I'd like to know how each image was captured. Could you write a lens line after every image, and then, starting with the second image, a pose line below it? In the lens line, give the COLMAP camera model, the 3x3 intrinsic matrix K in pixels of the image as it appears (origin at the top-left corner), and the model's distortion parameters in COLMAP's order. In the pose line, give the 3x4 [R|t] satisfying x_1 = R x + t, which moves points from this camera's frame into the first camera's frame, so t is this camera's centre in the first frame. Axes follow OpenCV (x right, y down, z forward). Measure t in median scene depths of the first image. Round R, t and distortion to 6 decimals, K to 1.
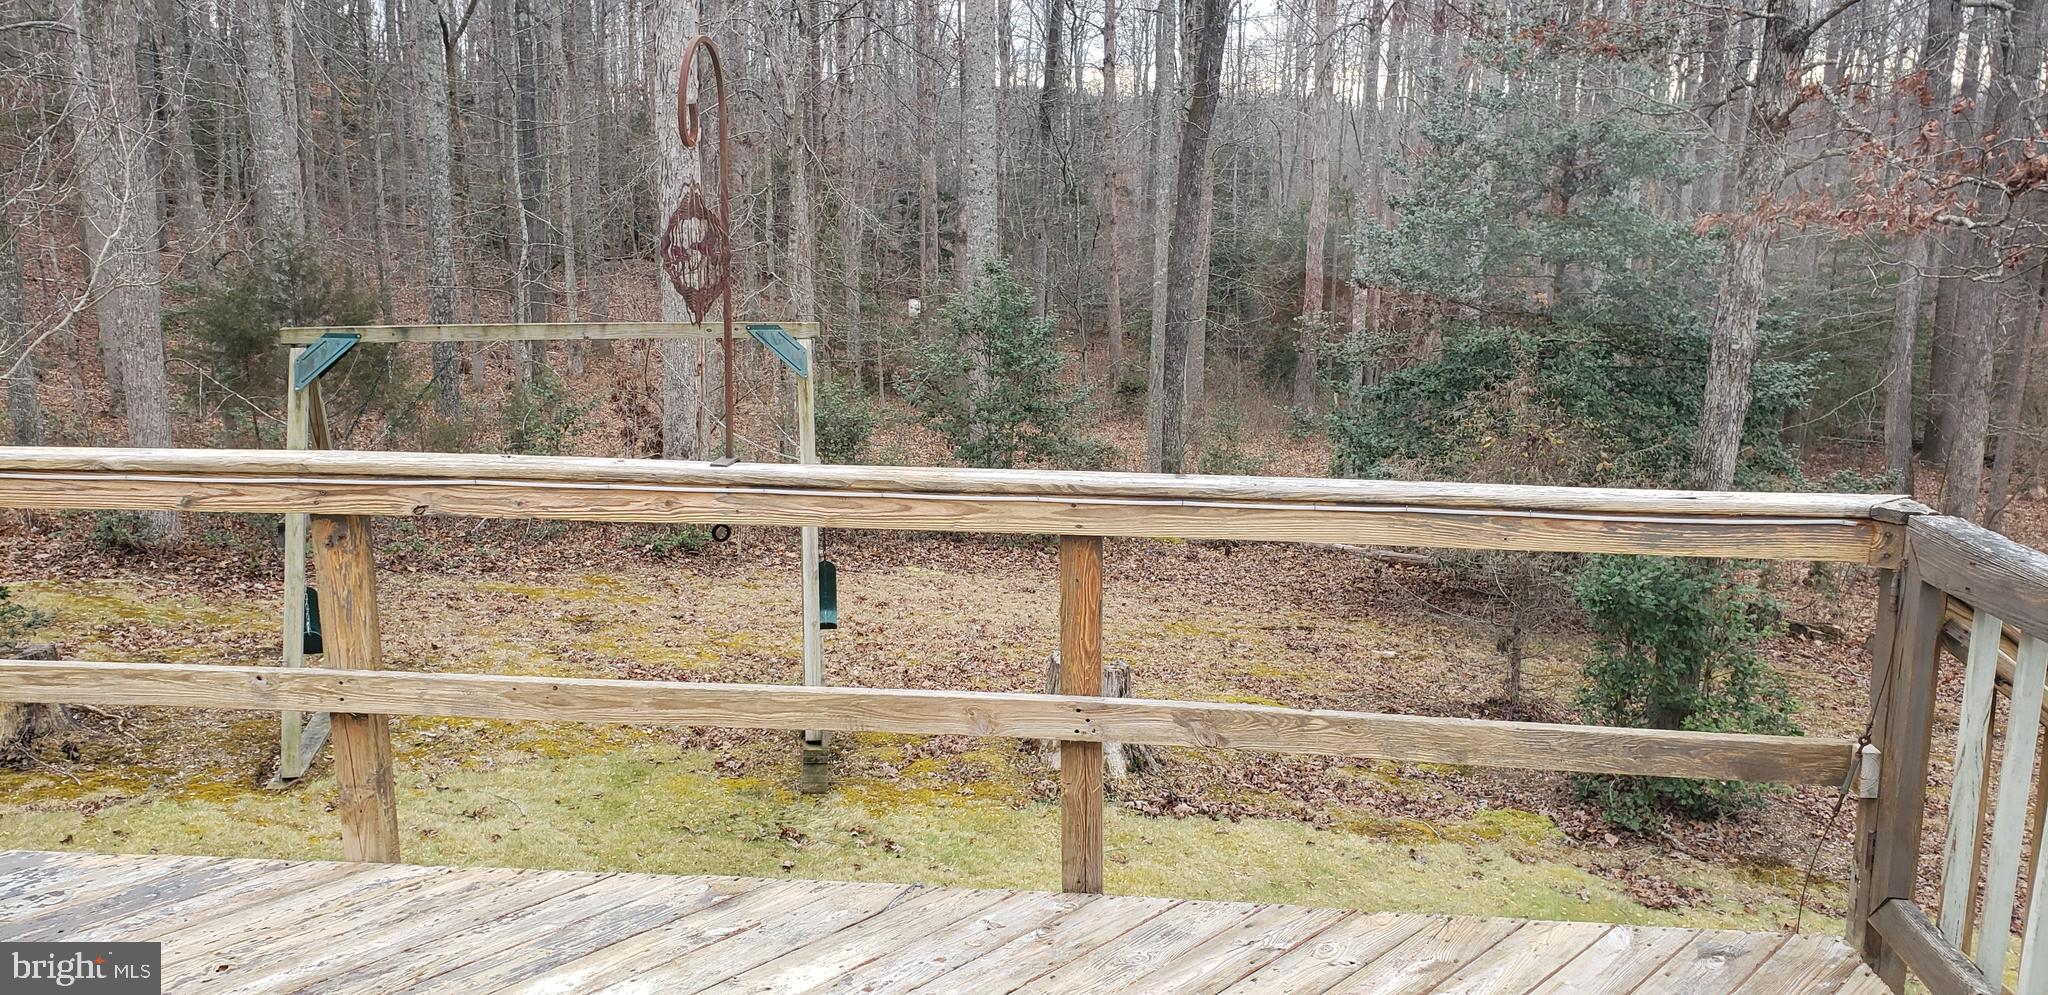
lens RADIAL K [[1535.4, 0, 1054.2], [0, 1535.4, 518.4], [0, 0, 1]] dist [0.000716, -0.051862]
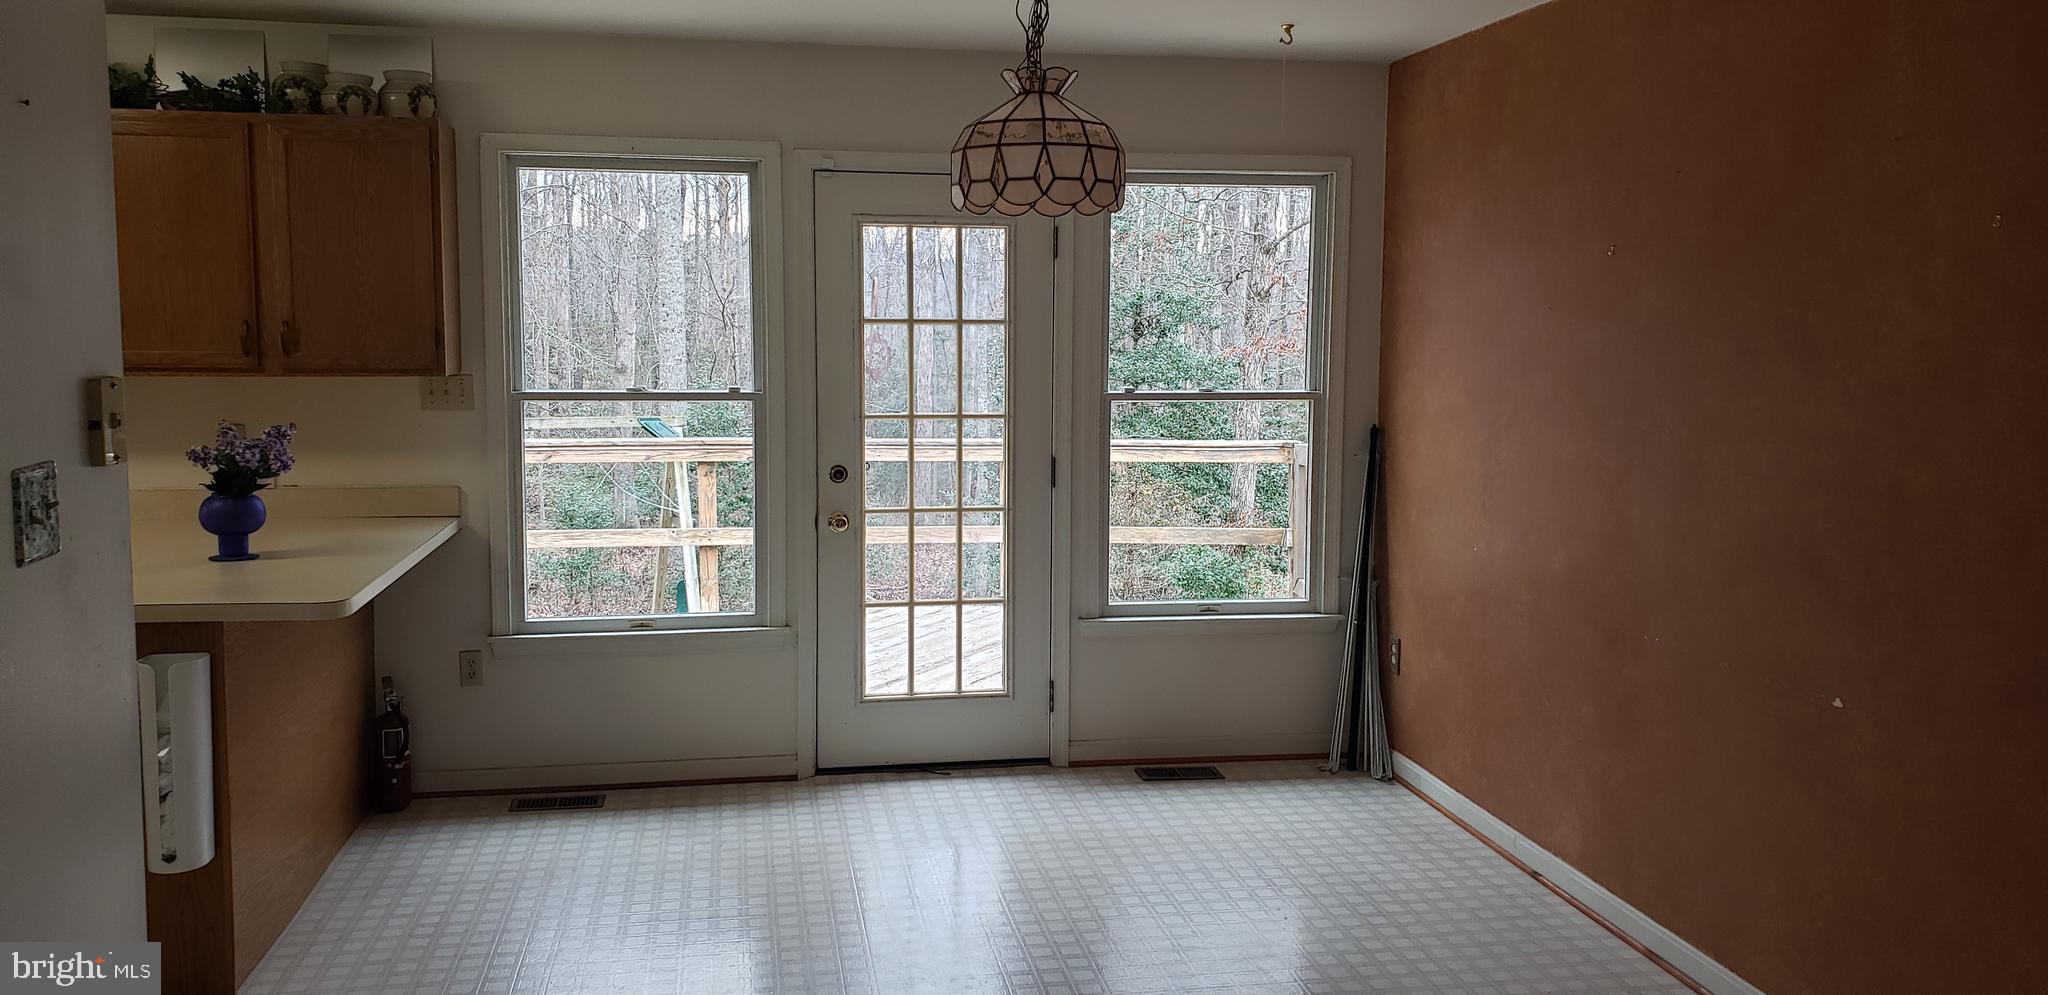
lens RADIAL K [[1594.5, 0, 1024.0], [0, 1594.5, 497.5], [0, 0, 1]] dist [0.110712, -0.209672]
pose [[0.965230, -0.023587, 0.260334, -0.161168], [0.051373, 0.993615, -0.100448, 0.083168], [-0.256303, 0.110329, 0.960279, -0.390893]]
